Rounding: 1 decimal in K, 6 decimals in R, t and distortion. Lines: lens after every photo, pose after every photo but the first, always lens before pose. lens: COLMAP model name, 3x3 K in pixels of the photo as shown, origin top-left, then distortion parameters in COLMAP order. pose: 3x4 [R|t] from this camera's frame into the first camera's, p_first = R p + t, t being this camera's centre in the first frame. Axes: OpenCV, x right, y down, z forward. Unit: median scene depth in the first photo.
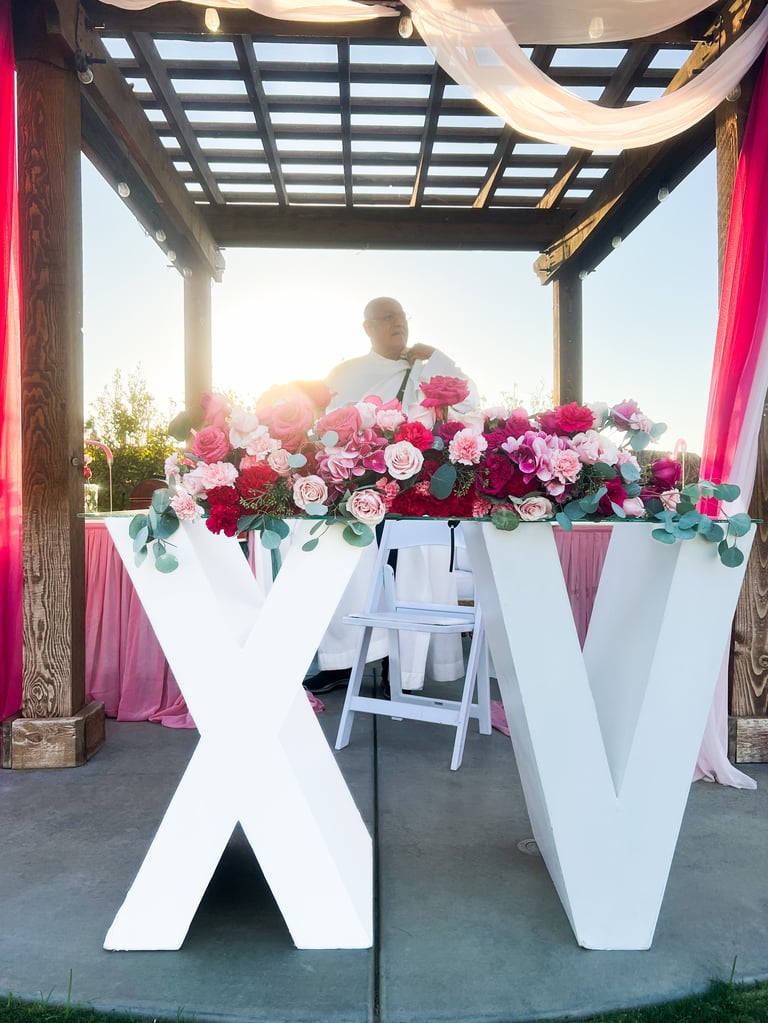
lens RADIAL K [[746.4, 0, 384.0], [0, 746.4, 511.5], [0, 0, 1]] dist [0.002810, -0.003452]
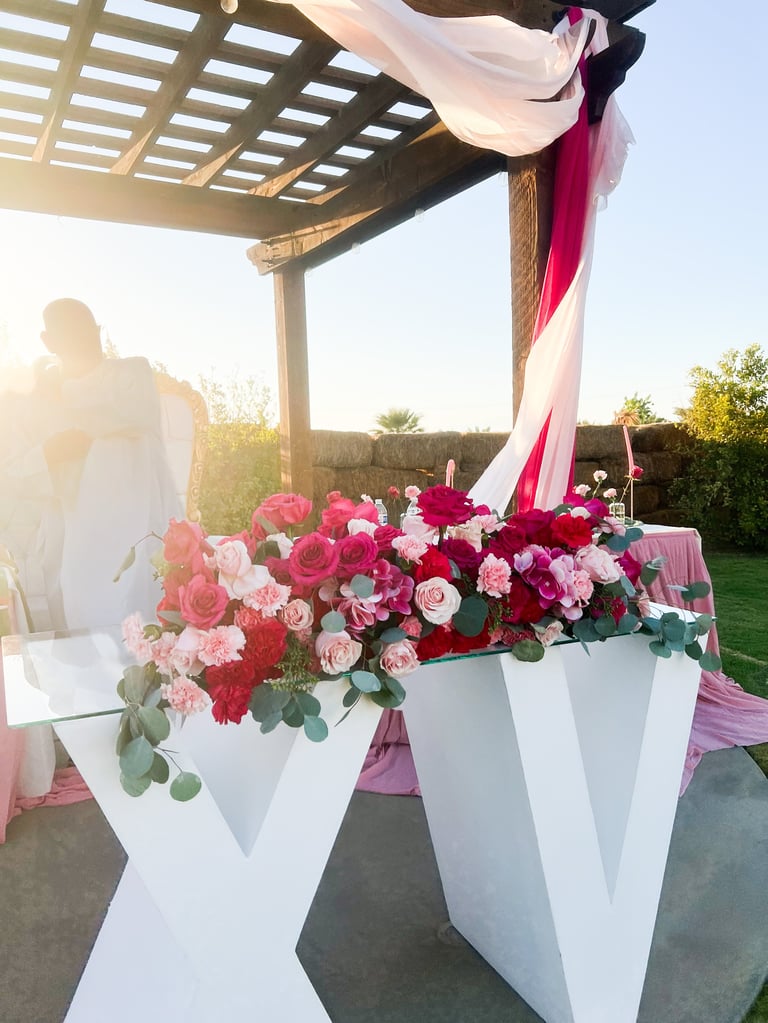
lens RADIAL K [[746.4, 0, 384.0], [0, 746.4, 511.5], [0, 0, 1]] dist [0.002810, -0.003452]
pose [[0.897010, -0.045342, 0.439678, -0.391110], [0.024929, 0.998331, 0.052093, -0.210992], [-0.441307, -0.035767, 0.896643, 0.257354]]
